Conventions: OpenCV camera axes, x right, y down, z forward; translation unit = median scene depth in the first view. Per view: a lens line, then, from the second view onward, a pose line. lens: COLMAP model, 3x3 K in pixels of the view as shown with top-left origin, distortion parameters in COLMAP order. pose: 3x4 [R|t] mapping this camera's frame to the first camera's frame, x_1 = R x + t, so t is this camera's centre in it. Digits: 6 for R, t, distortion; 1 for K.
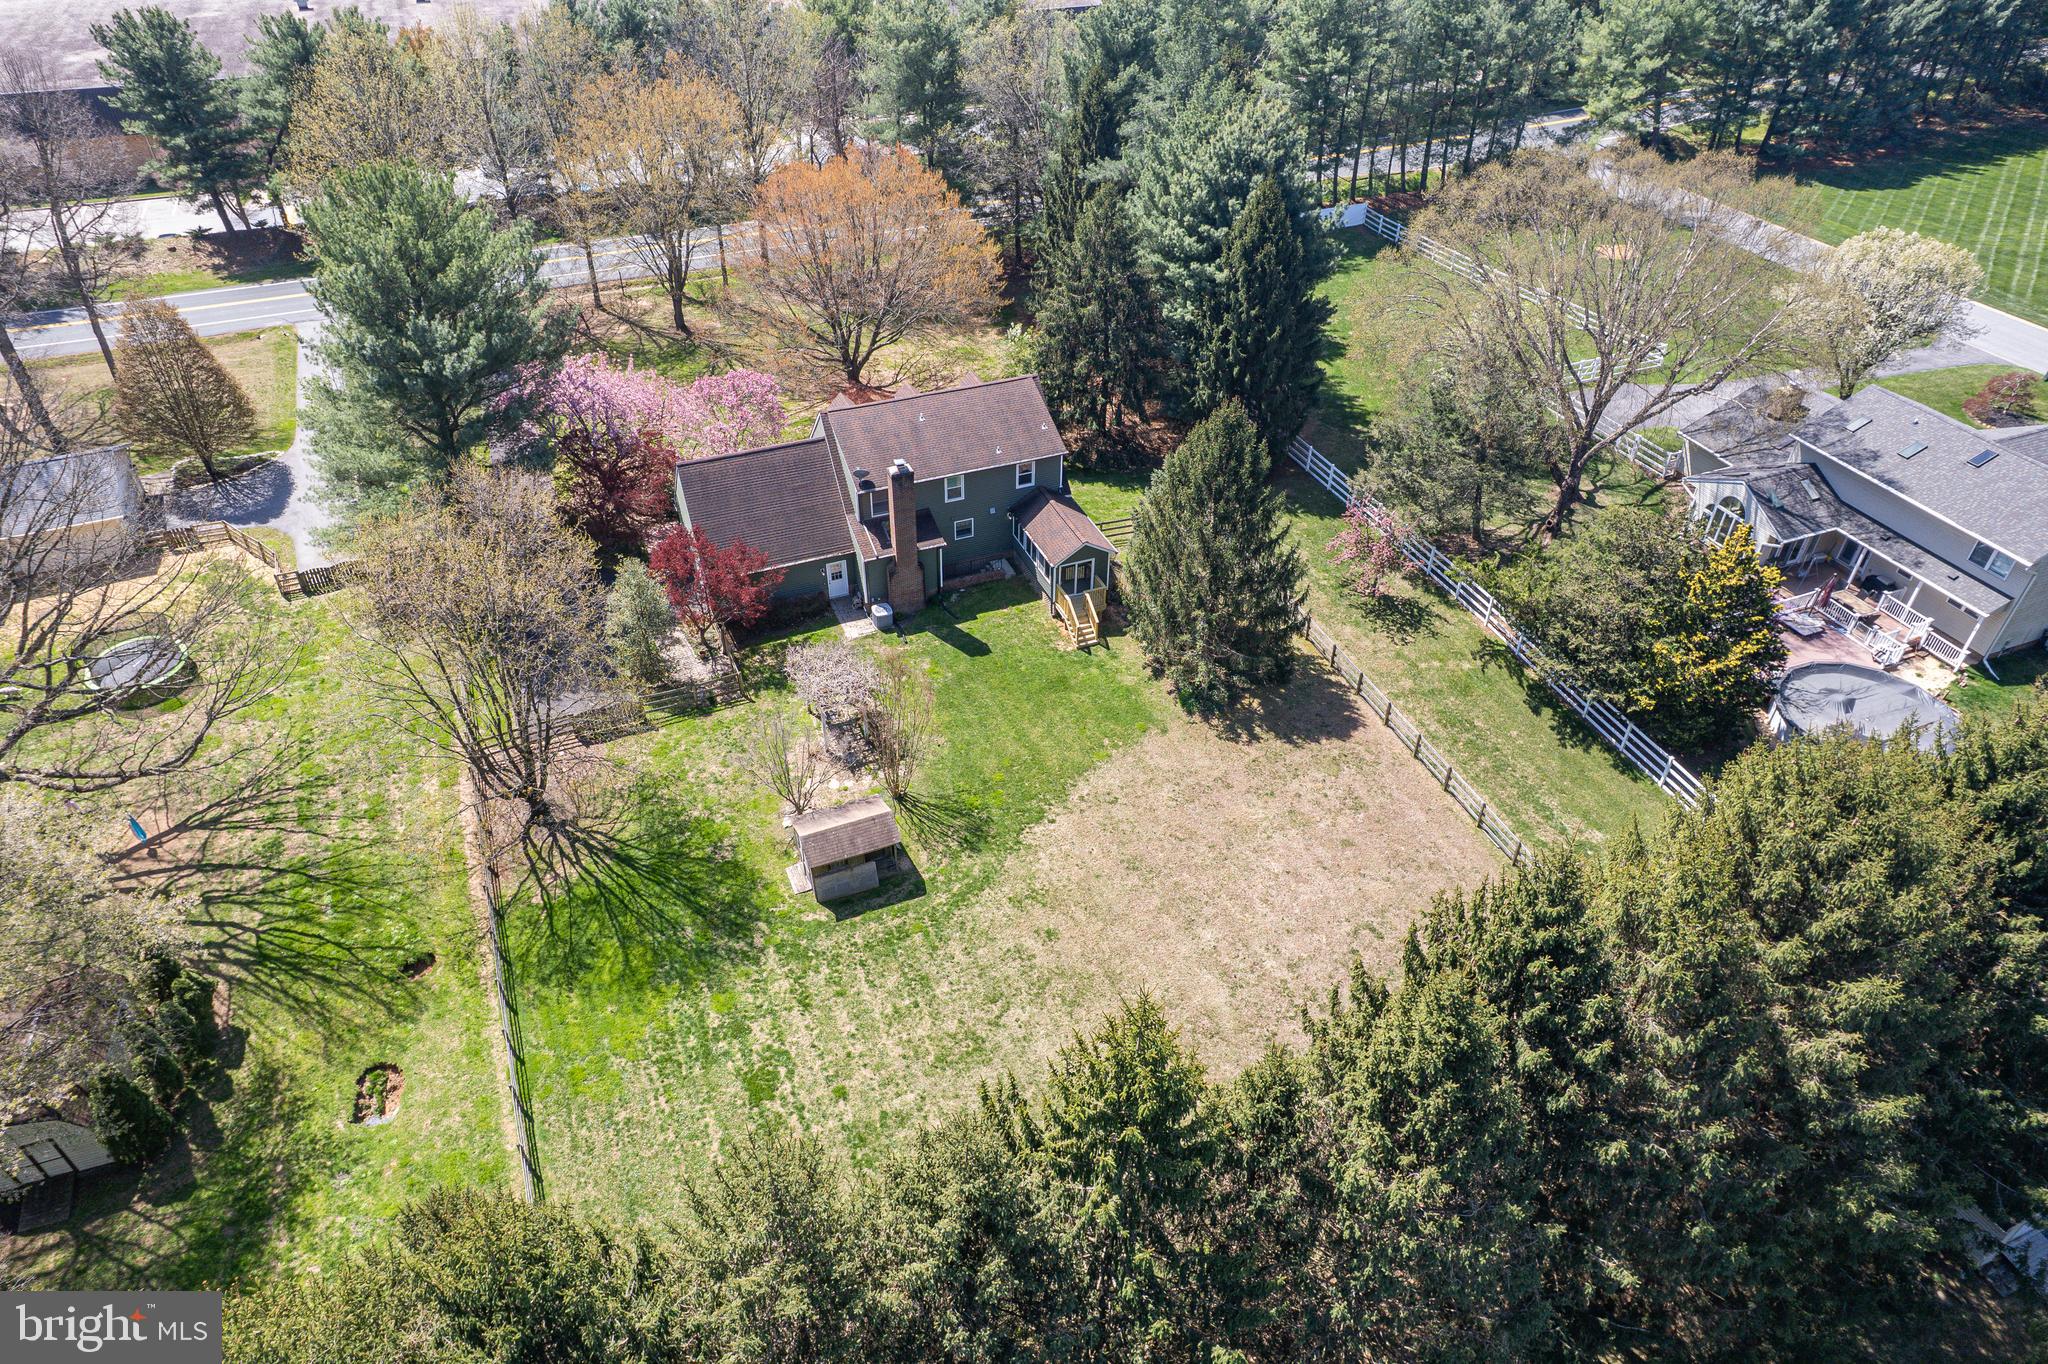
lens RADIAL K [[1321.1, 0, 1024.1], [0, 1321.1, 666.5], [0, 0, 1]] dist [-0.069664, 0.051638]
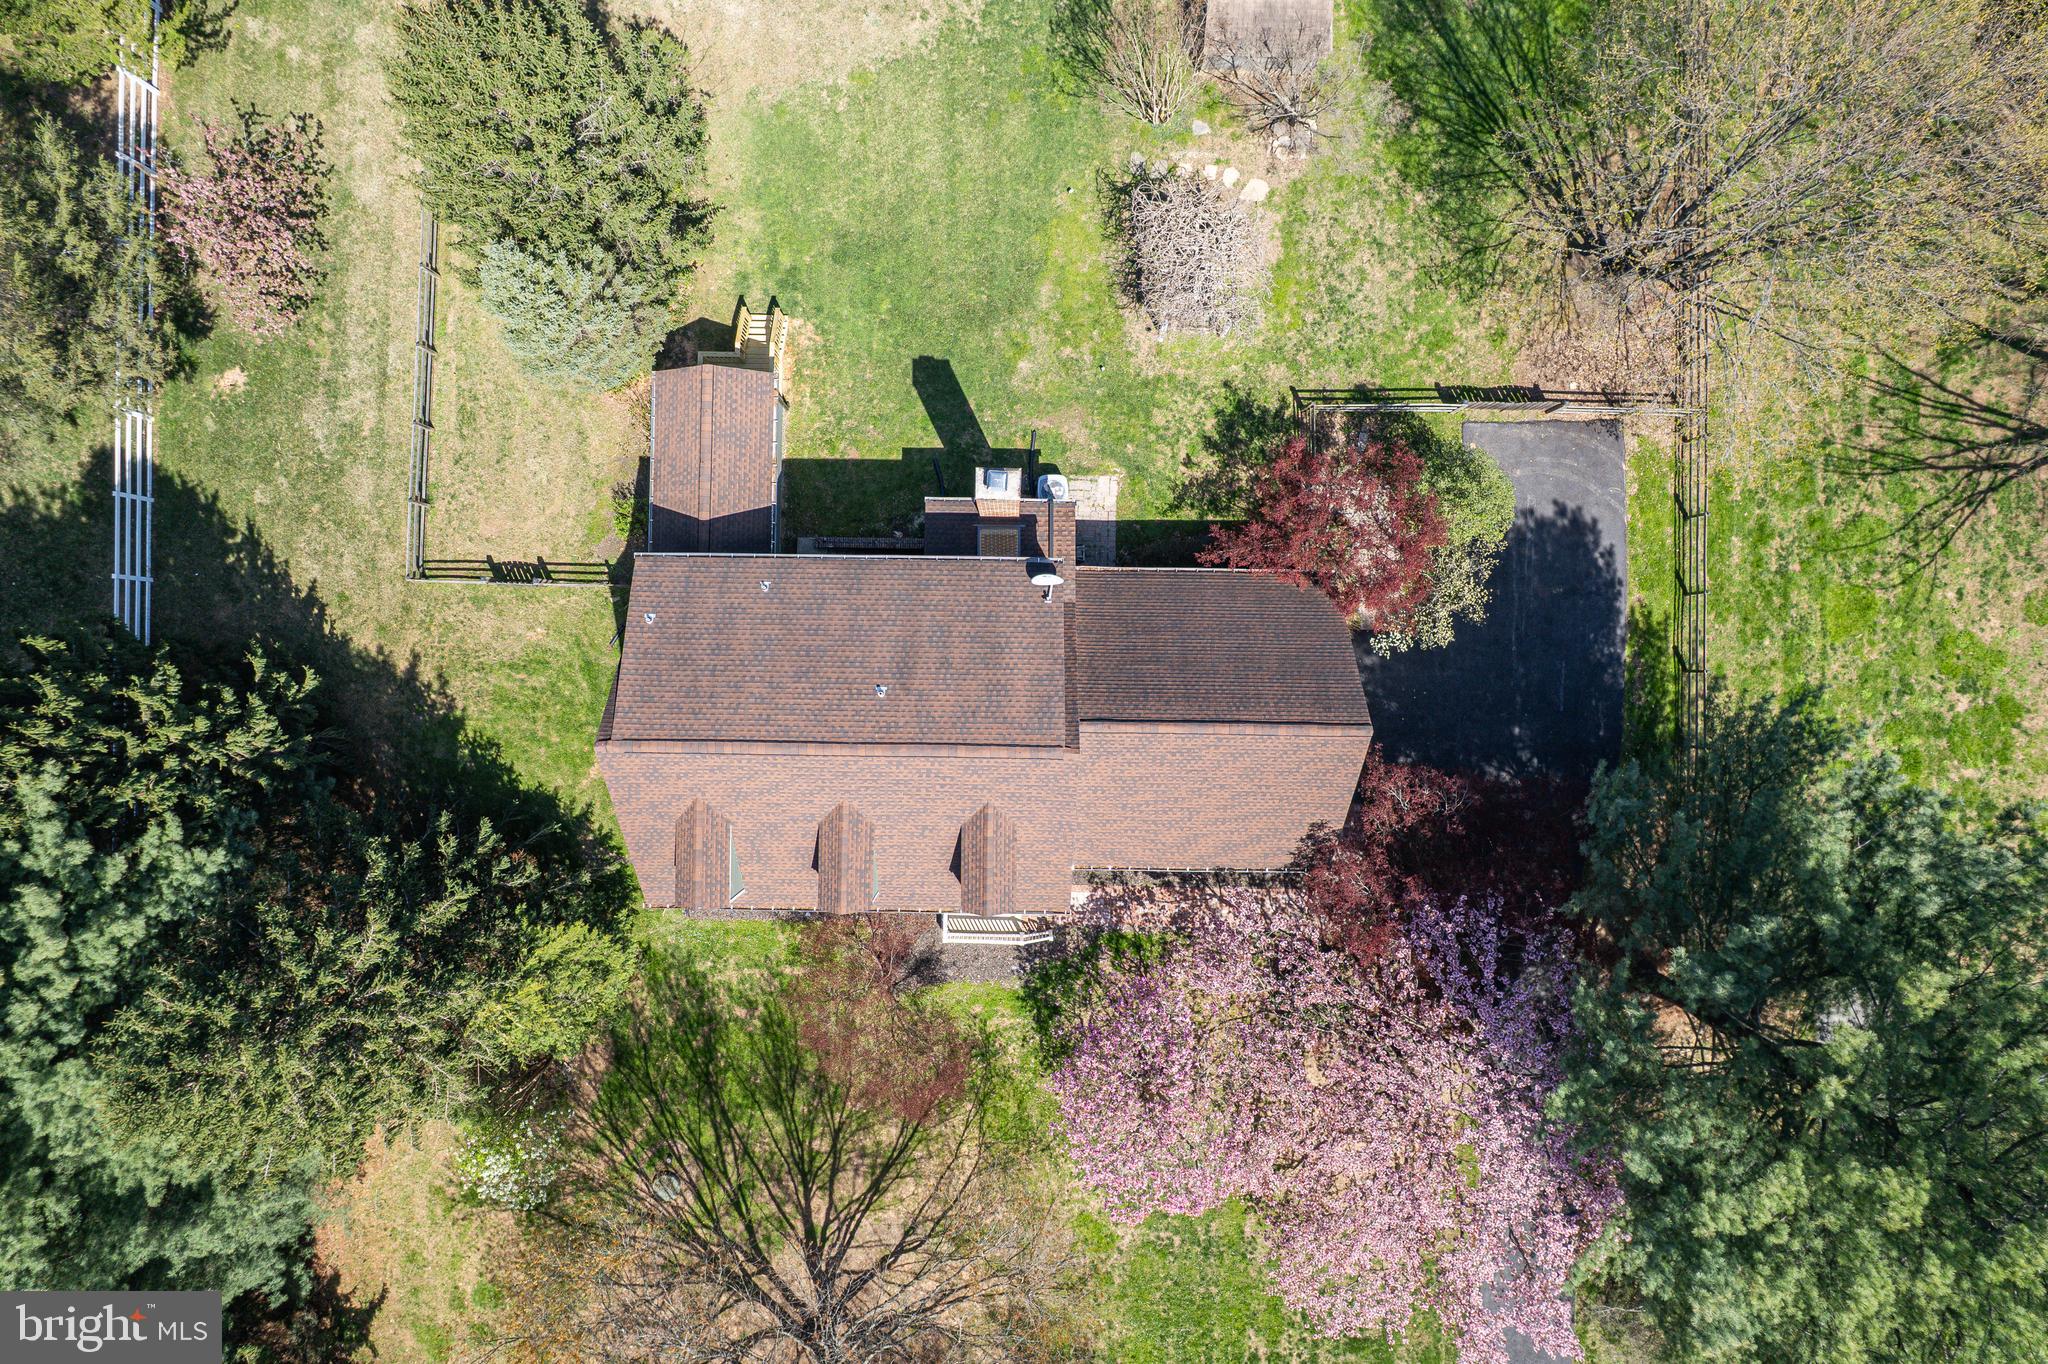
lens RADIAL K [[1321.1, 0, 1004.1], [0, 1321.1, 671.7], [0, 0, 1]] dist [-0.069664, 0.051638]
pose [[-0.918808, -0.394636, -0.007420, -0.125370], [0.237518, -0.567817, 0.788143, -0.618110], [-0.315243, 0.722389, 0.615448, 0.755134]]
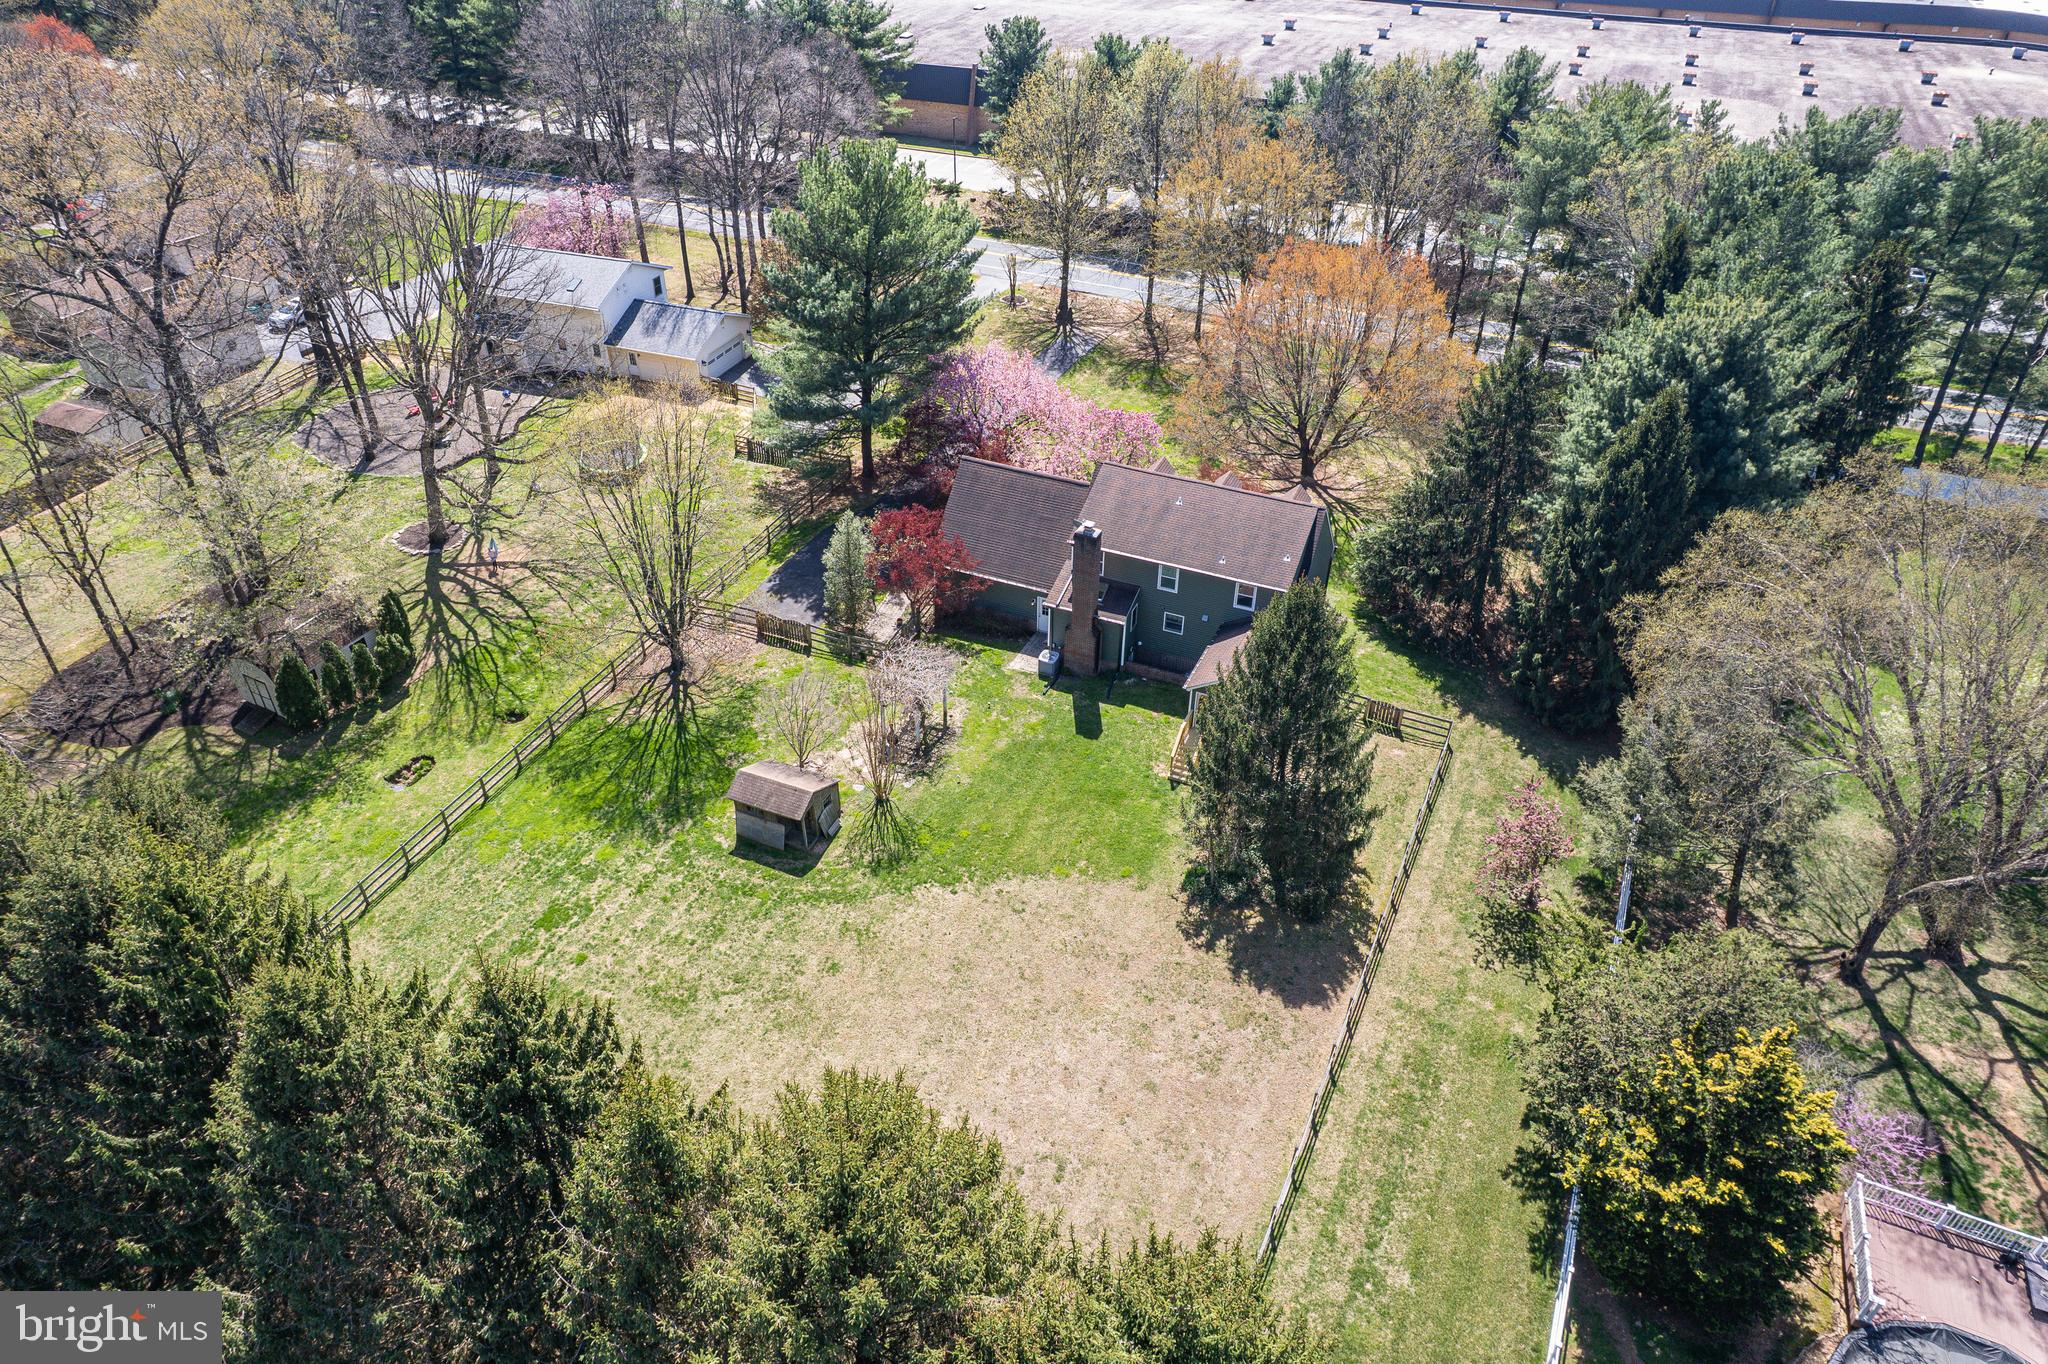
lens RADIAL K [[1321.1, 0, 1012.8], [0, 1321.1, 675.2], [0, 0, 1]] dist [-0.069664, 0.051638]
pose [[0.688010, 0.422849, -0.589780, 0.518035], [-0.445145, 0.887756, 0.117201, -0.148428], [0.573139, 0.181902, 0.799014, 0.192053]]
